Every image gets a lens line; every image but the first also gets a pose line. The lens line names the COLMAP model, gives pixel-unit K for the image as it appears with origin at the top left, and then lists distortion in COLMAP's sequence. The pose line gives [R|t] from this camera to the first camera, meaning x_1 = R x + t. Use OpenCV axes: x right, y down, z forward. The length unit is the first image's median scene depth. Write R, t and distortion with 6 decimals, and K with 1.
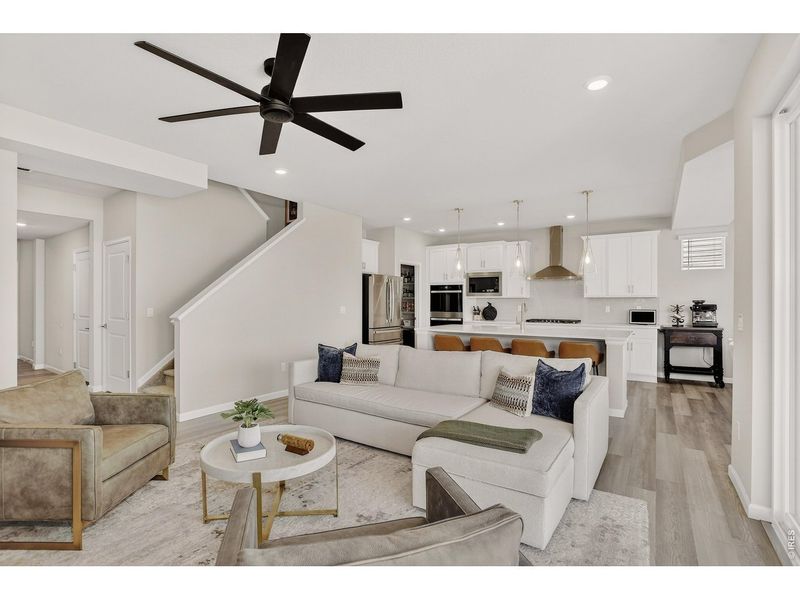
lens RADIAL K [[392.8, 0, 398.8], [0, 392.8, 301.0], [0, 0, 1]] dist [-0.072719, 0.041490]
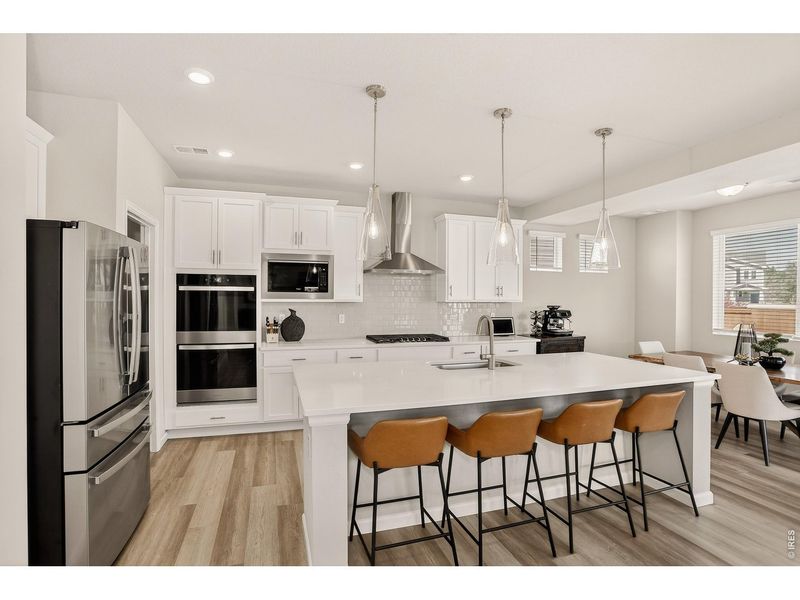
lens RADIAL K [[390.6, 0, 389.0], [0, 390.6, 302.5], [0, 0, 1]] dist [-0.048779, 0.015553]
pose [[0.630103, -0.005809, 0.776490, -0.121784], [-0.005116, 0.999919, 0.011632, -0.014291], [-0.776495, -0.011302, 0.630023, 0.581835]]
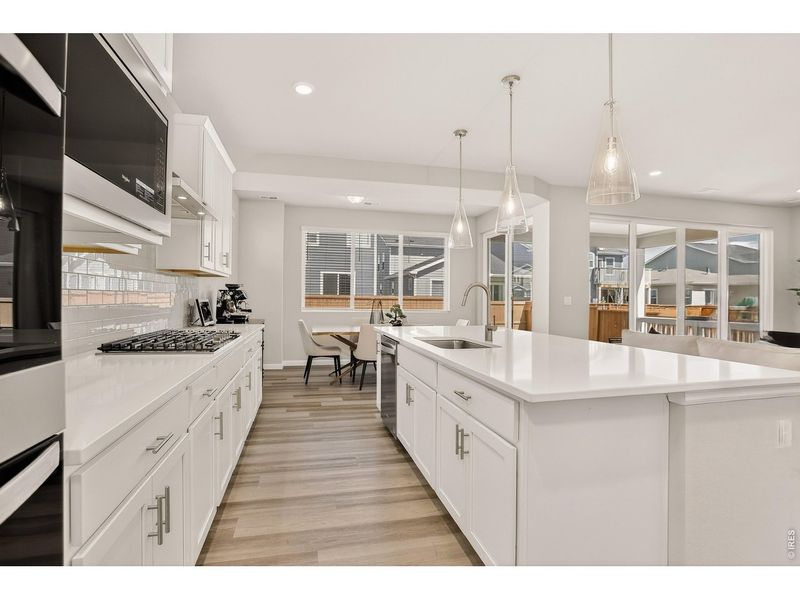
lens RADIAL K [[393.9, 0, 392.8], [0, 393.9, 299.0], [0, 0, 1]] dist [-0.034956, 0.016236]
pose [[-0.732068, -0.009518, 0.681165, 0.053792], [-0.012594, 0.999921, 0.000437, 0.016386], [-0.681115, -0.008258, -0.732130, 1.059517]]
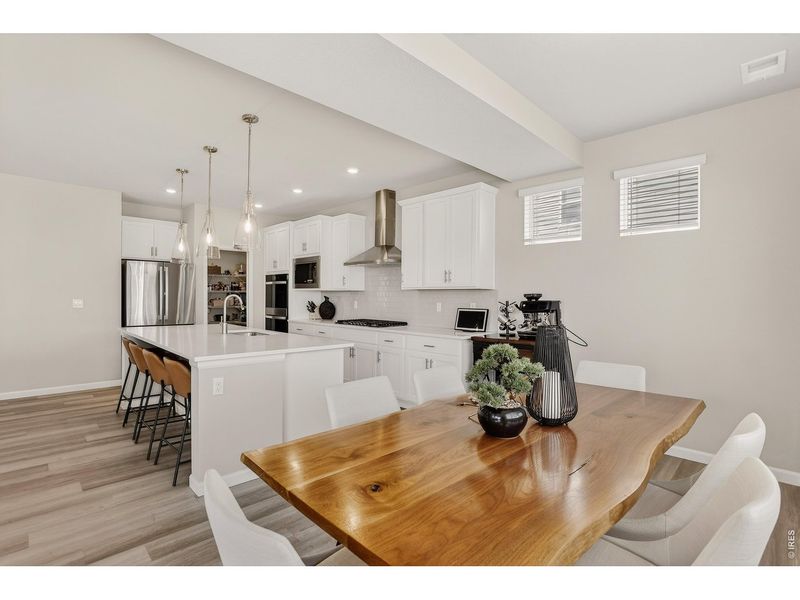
lens RADIAL K [[389.9, 0, 400.0], [0, 389.9, 300.0], [0, 0, 1]] dist [-0.078727, 0.032492]
pose [[0.982248, 0.006935, -0.187460, 0.555900], [-0.005126, 0.999936, 0.010132, 0.002174], [0.187519, -0.008991, 0.982220, 0.290997]]
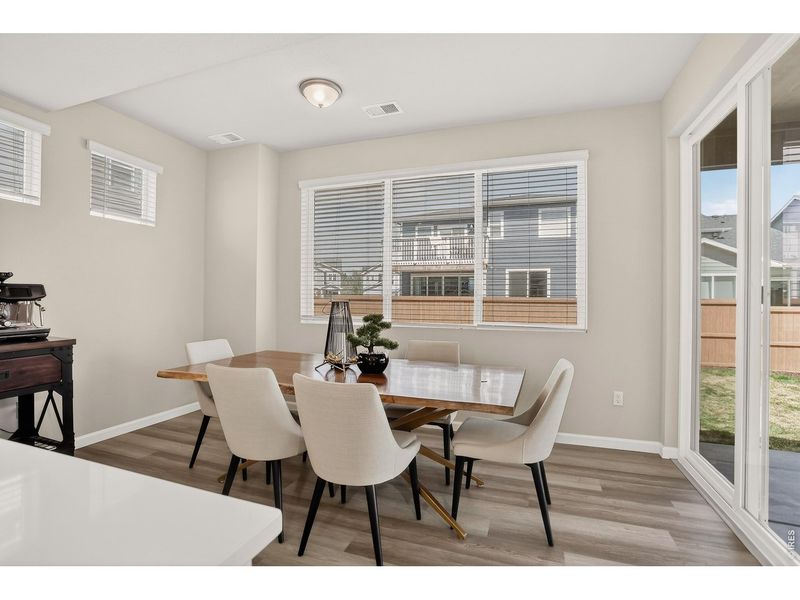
lens RADIAL K [[392.8, 0, 398.8], [0, 392.8, 301.0], [0, 0, 1]] dist [-0.072719, 0.041490]
pose [[-0.247453, -0.005657, 0.968883, 0.256538], [-0.011823, 0.999926, 0.002819, 0.016241], [-0.968828, -0.010757, -0.247501, 0.561295]]
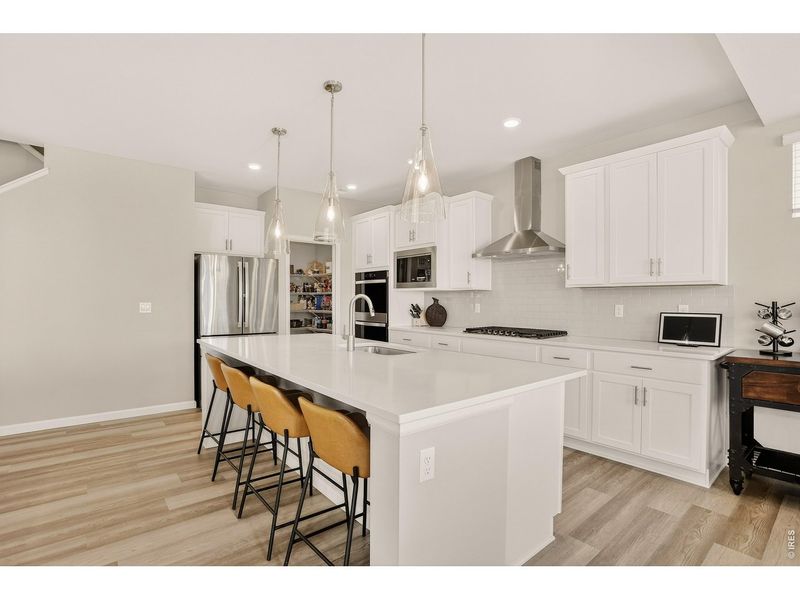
lens RADIAL K [[392.8, 0, 398.8], [0, 392.8, 301.0], [0, 0, 1]] dist [-0.072719, 0.041490]
pose [[0.960168, 0.001287, -0.279422, 0.375974], [-0.000076, 0.999991, 0.004344, 0.005951], [0.279425, -0.004150, 0.960159, 0.409397]]
